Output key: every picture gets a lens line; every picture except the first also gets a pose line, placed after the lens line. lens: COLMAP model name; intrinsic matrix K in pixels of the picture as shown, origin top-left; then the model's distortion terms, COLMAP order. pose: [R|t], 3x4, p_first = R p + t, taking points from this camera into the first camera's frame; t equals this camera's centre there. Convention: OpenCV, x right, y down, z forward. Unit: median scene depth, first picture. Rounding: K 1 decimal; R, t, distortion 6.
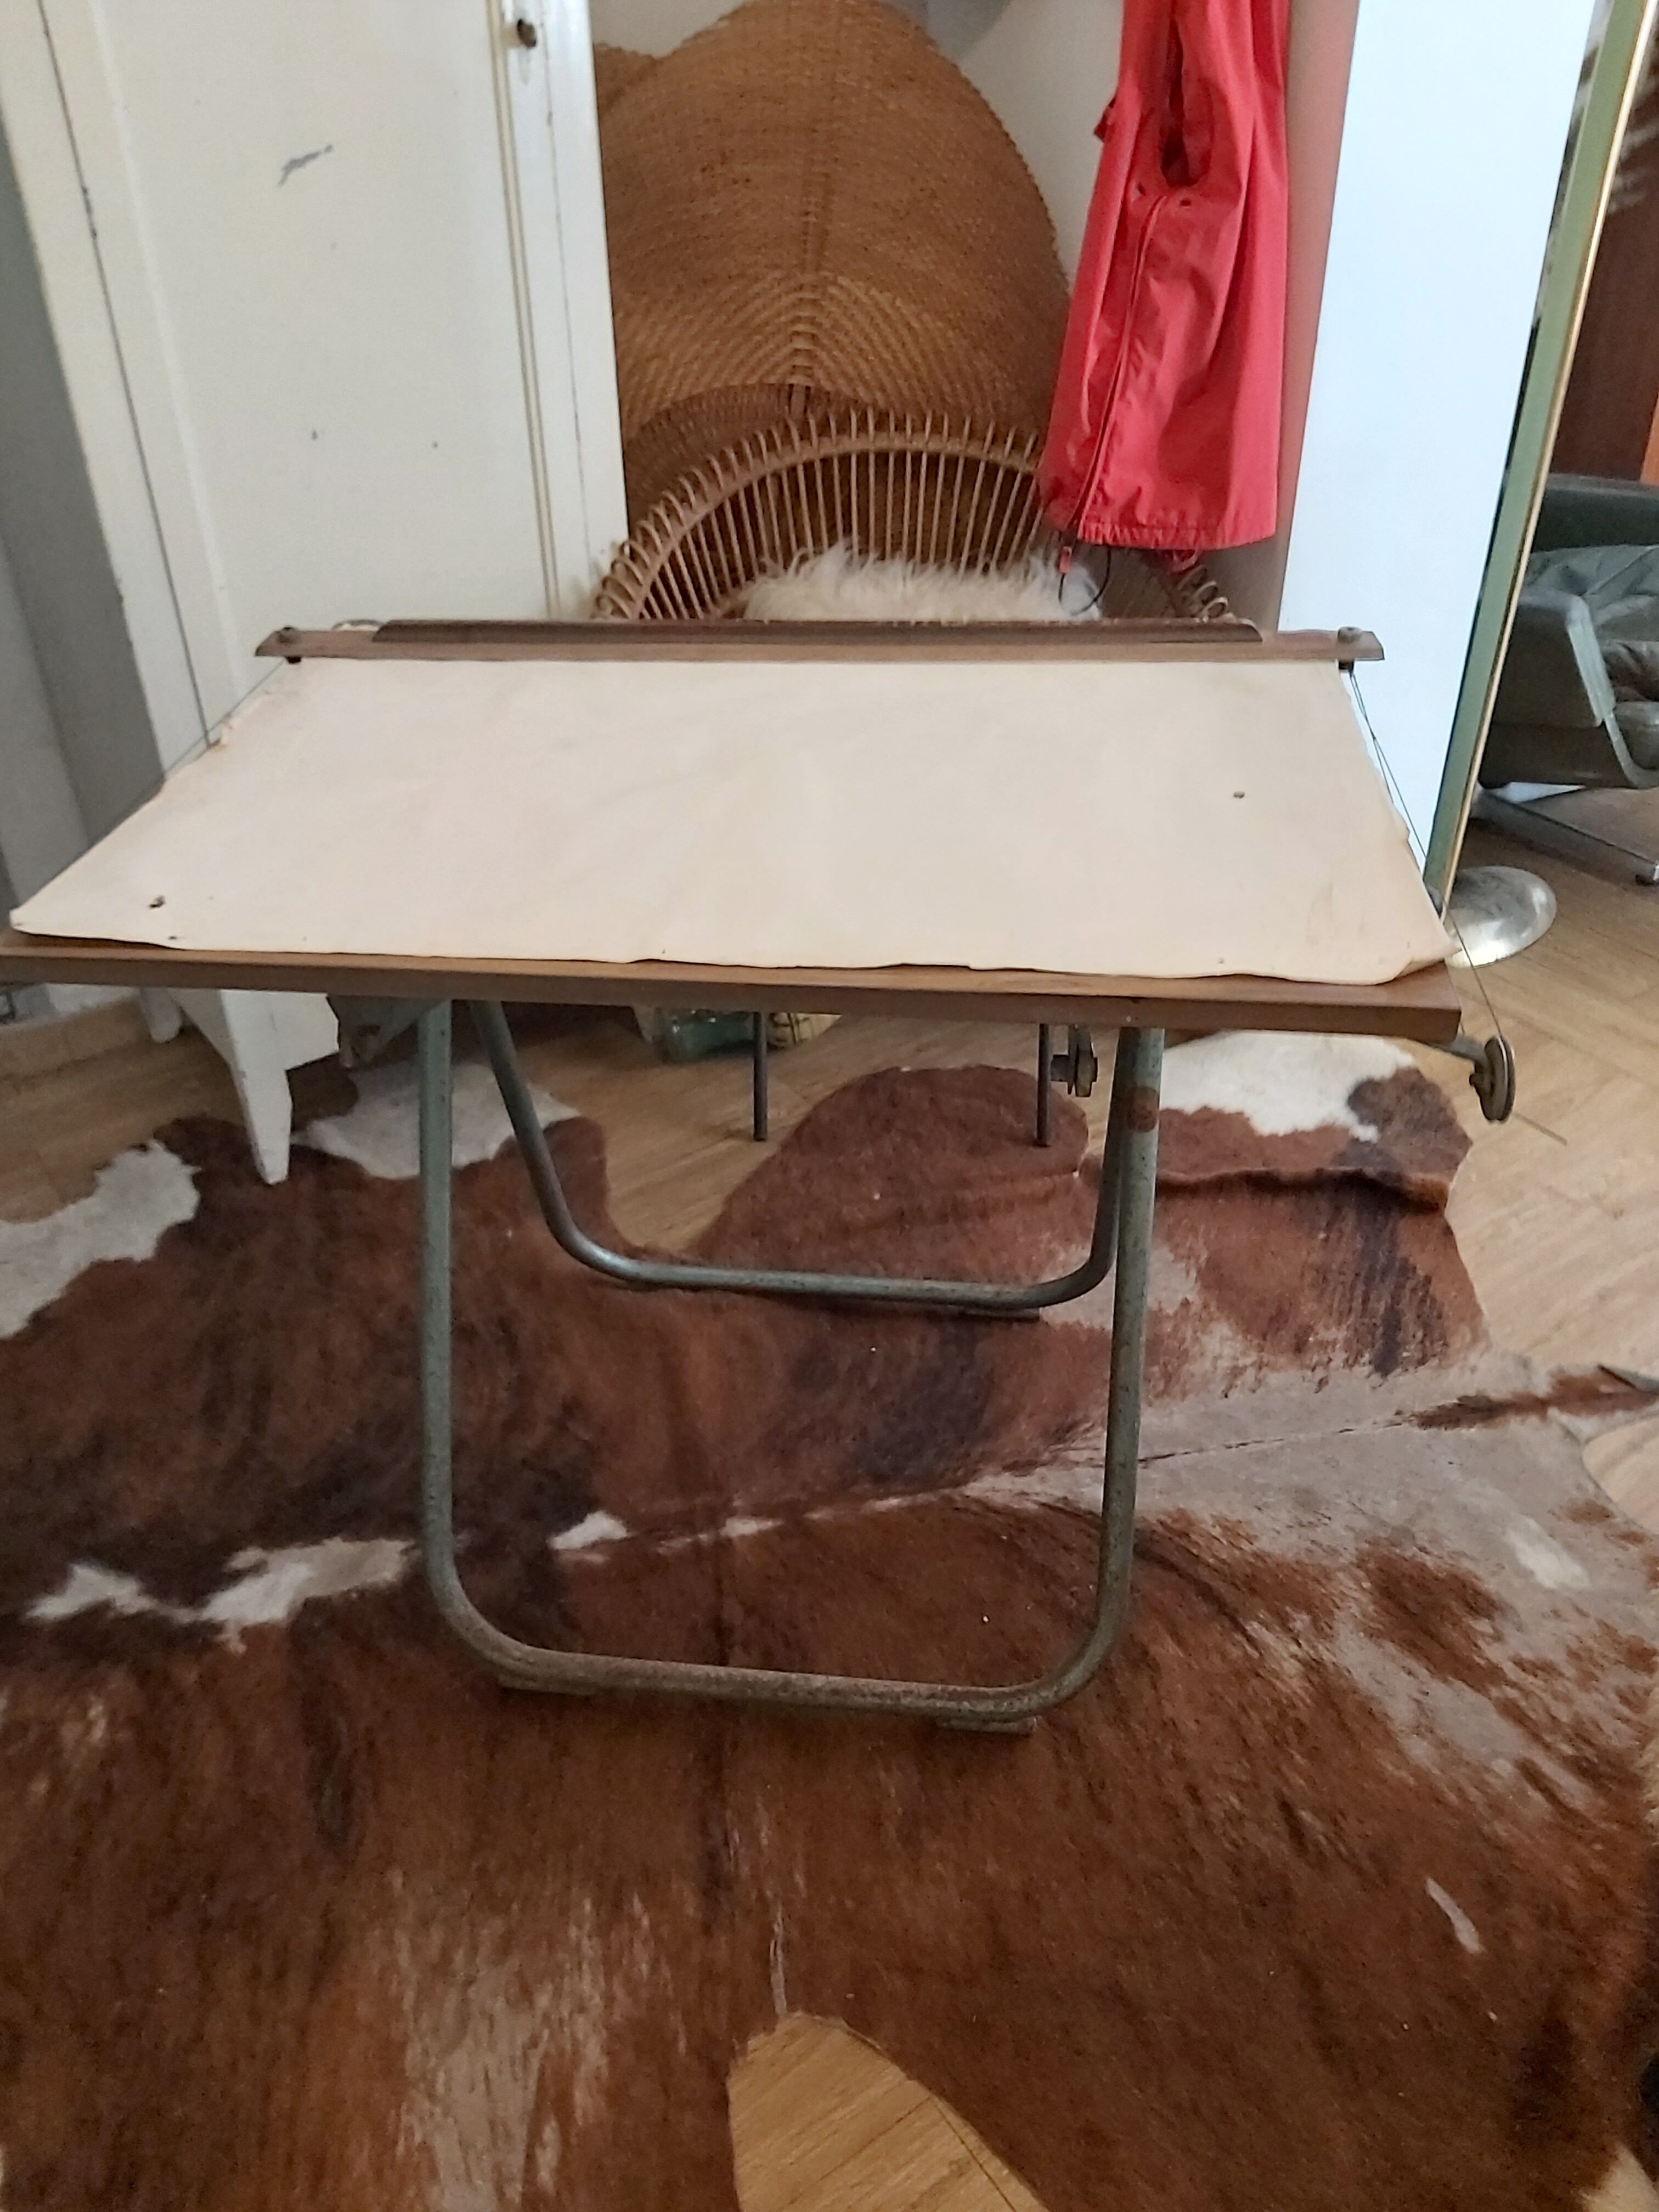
lens RADIAL K [[1731.9, 0, 805.3], [0, 1731.9, 1102.1], [0, 0, 1]] dist [0.050031, -0.123173]
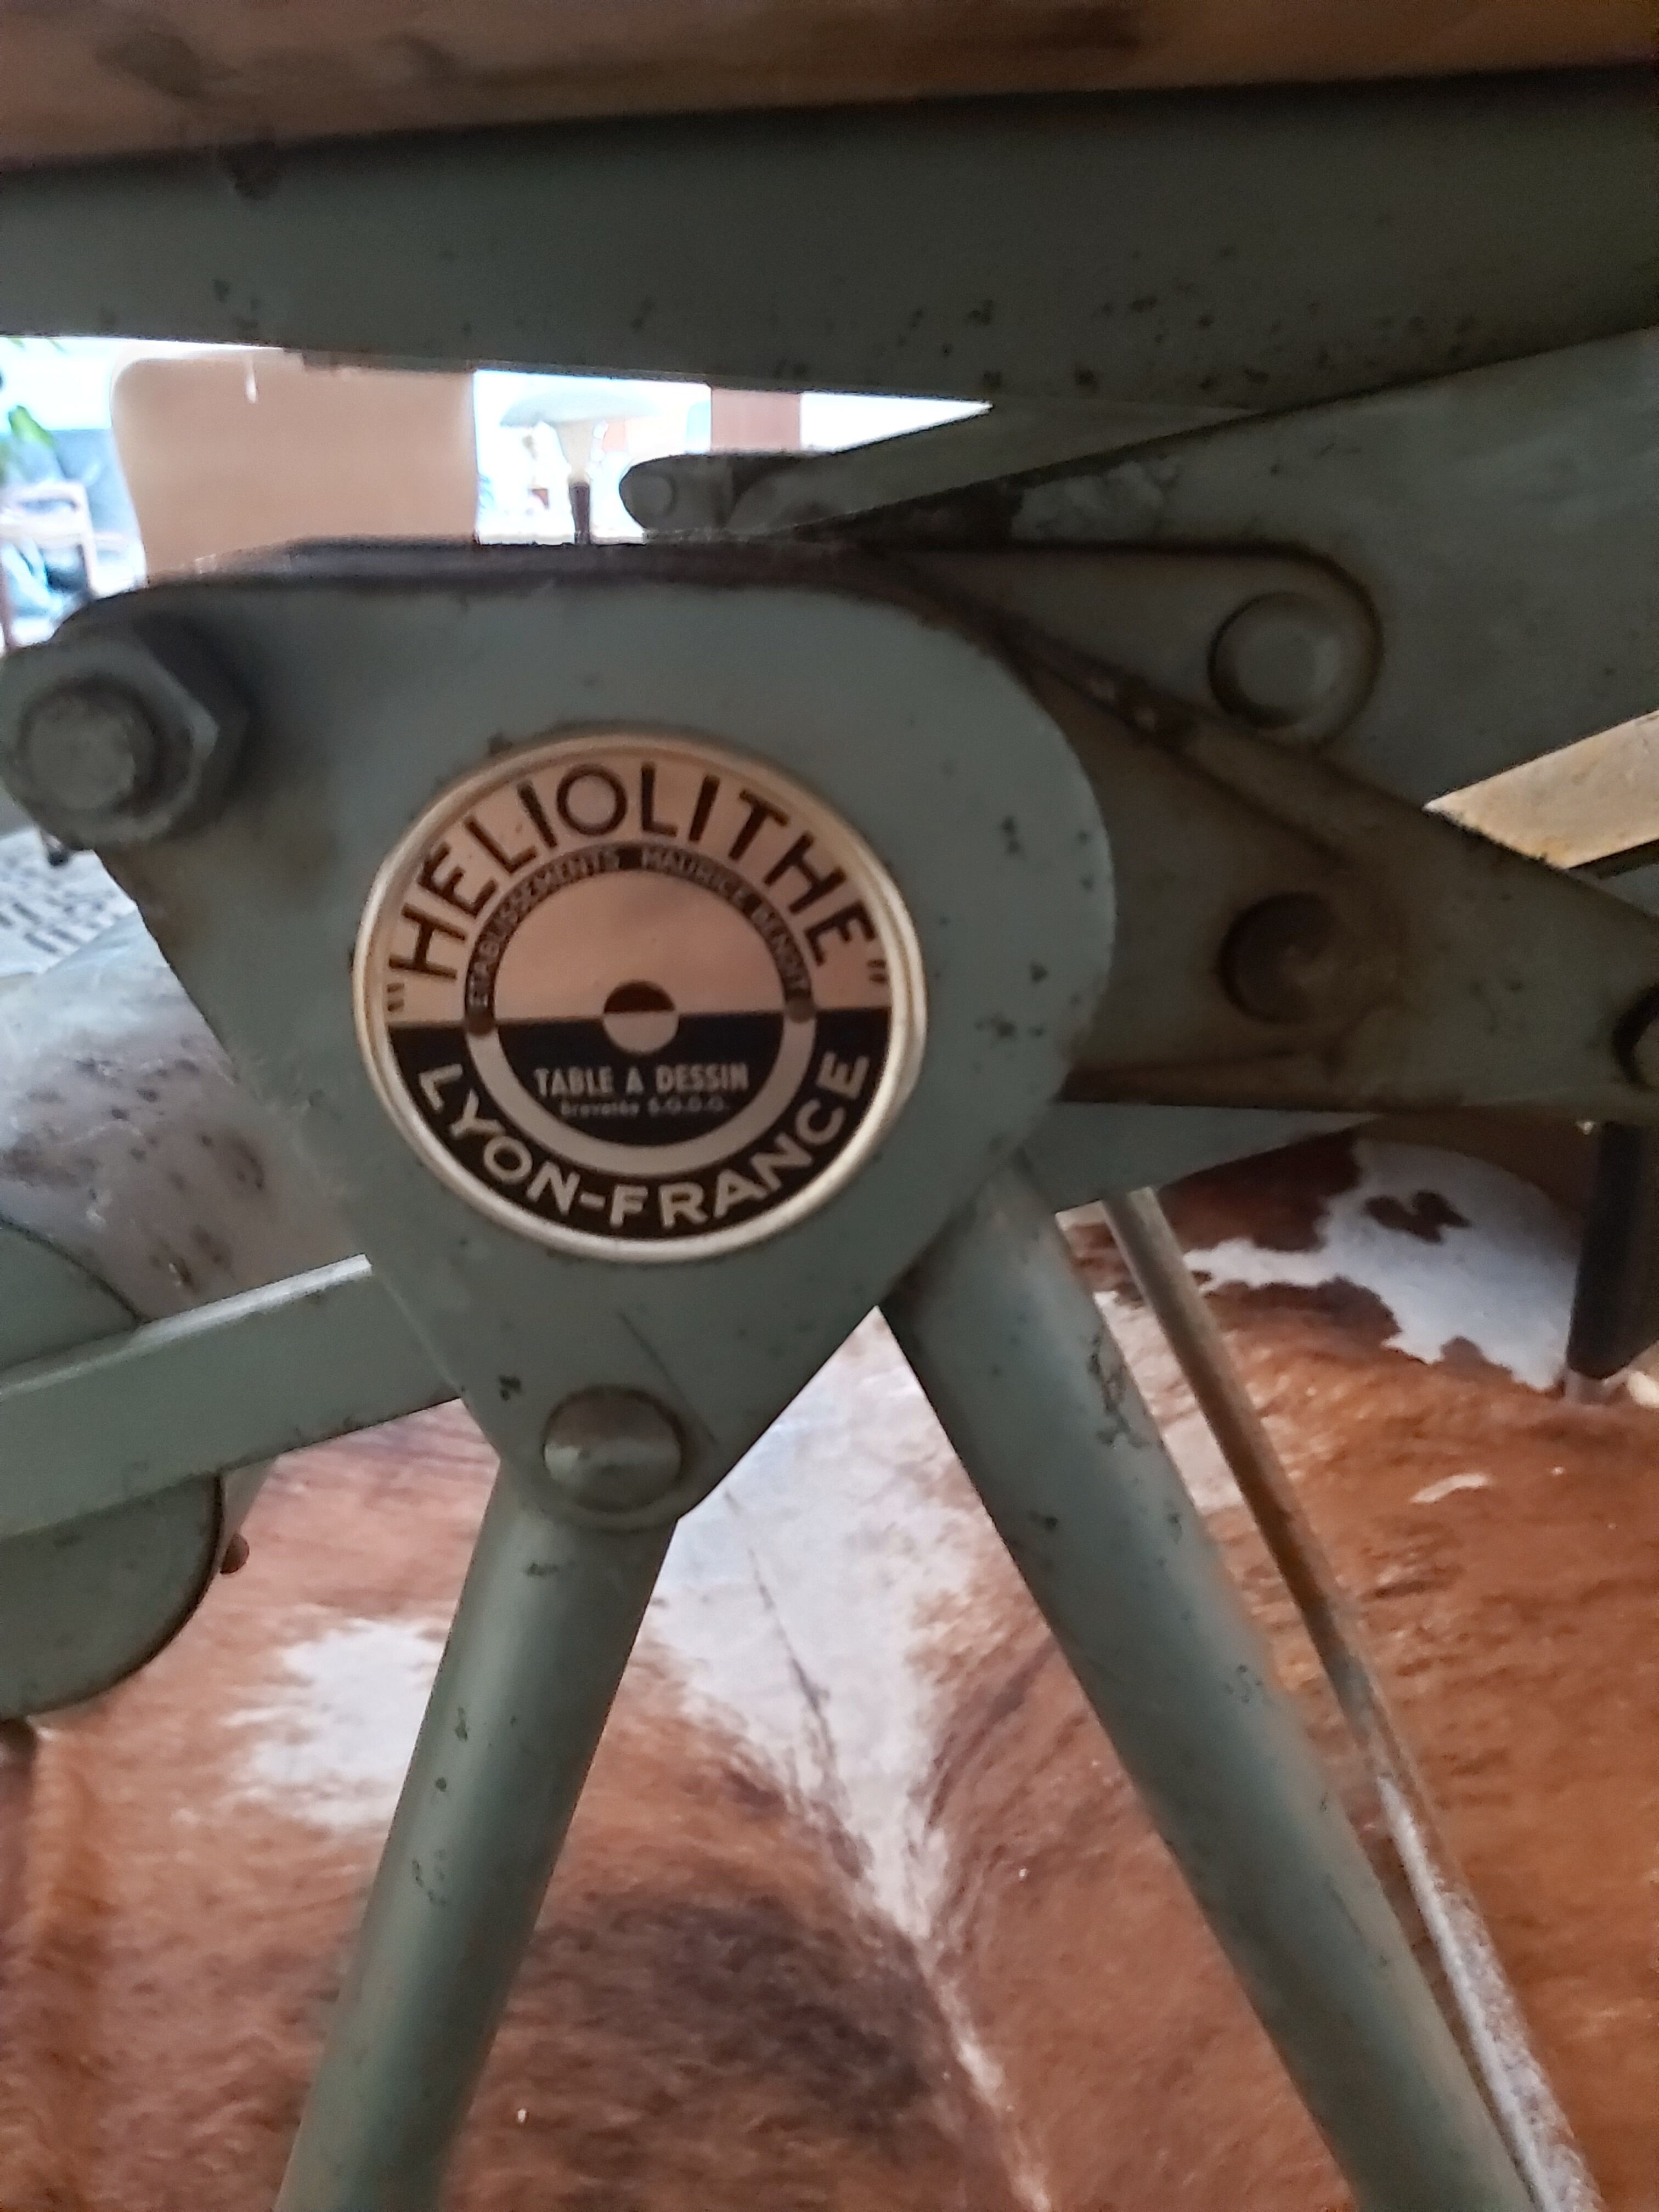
lens RADIAL K [[1731.9, 0, 805.3], [0, 1731.9, 1102.1], [0, 0, 1]] dist [0.050031, -0.123173]
pose [[-0.101046, -0.351435, 0.930743, -0.318509], [0.584385, 0.736162, 0.341408, -0.164980], [-0.805161, 0.578410, 0.130987, 0.872145]]
